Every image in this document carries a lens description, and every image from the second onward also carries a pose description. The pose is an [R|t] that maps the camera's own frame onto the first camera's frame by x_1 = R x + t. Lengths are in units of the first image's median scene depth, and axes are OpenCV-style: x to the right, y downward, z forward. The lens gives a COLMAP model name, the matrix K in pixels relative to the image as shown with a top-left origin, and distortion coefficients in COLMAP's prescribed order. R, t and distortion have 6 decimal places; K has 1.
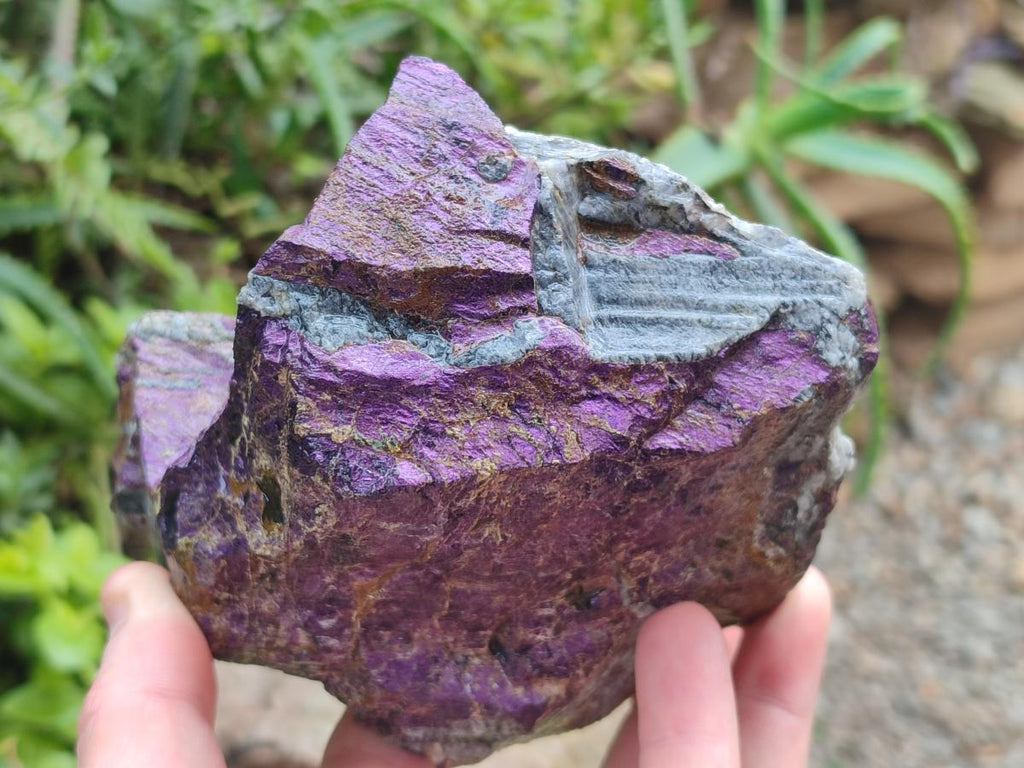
lens RADIAL K [[1479.6, 0, 512.0], [0, 1479.6, 384.0], [0, 0, 1]] dist [0.275652, -1.560170]
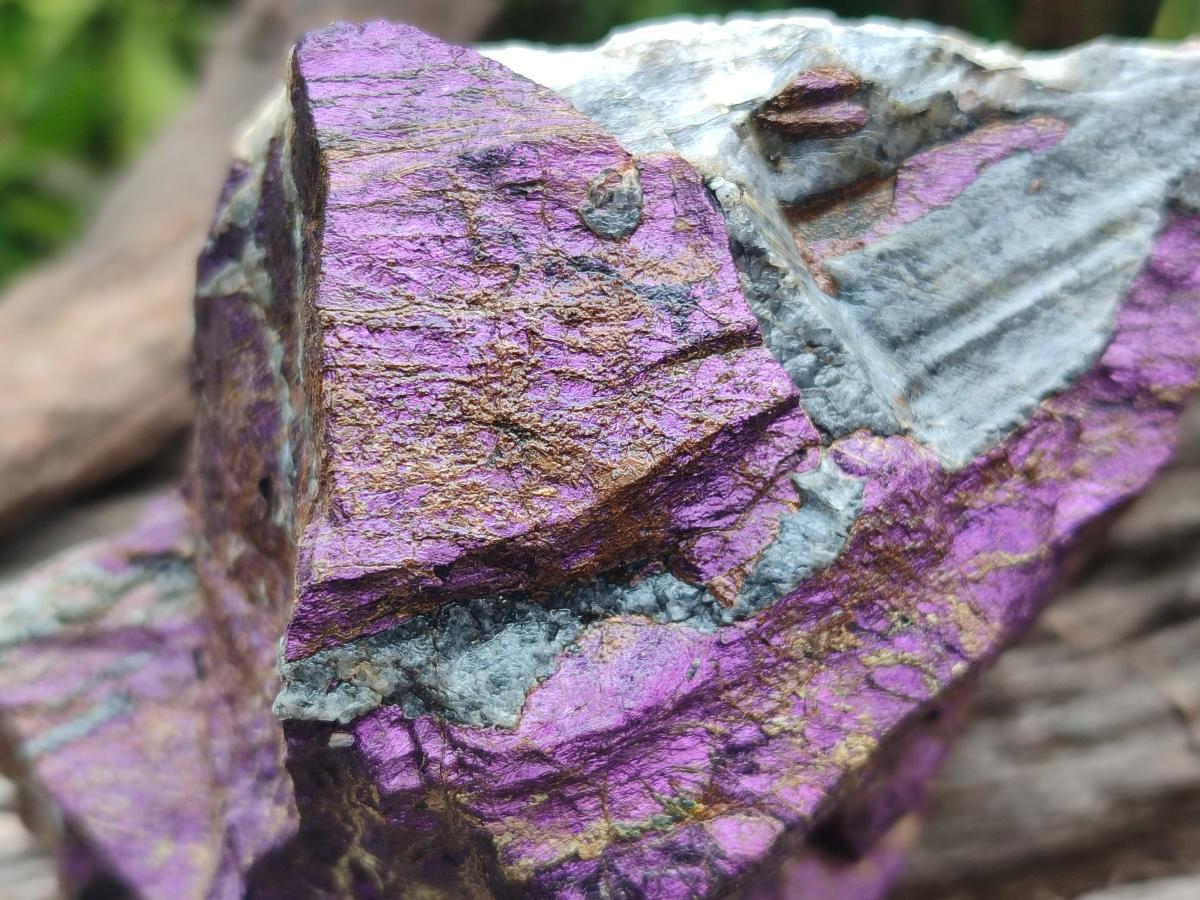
lens RADIAL K [[1733.9, 0, 600.0], [0, 1733.9, 450.0], [0, 0, 1]] dist [0.275652, -1.560170]
pose [[0.875014, -0.465551, 0.132717, -0.128085], [0.398744, 0.848578, 0.347733, -0.280777], [-0.274508, -0.251351, 0.928153, 0.471508]]
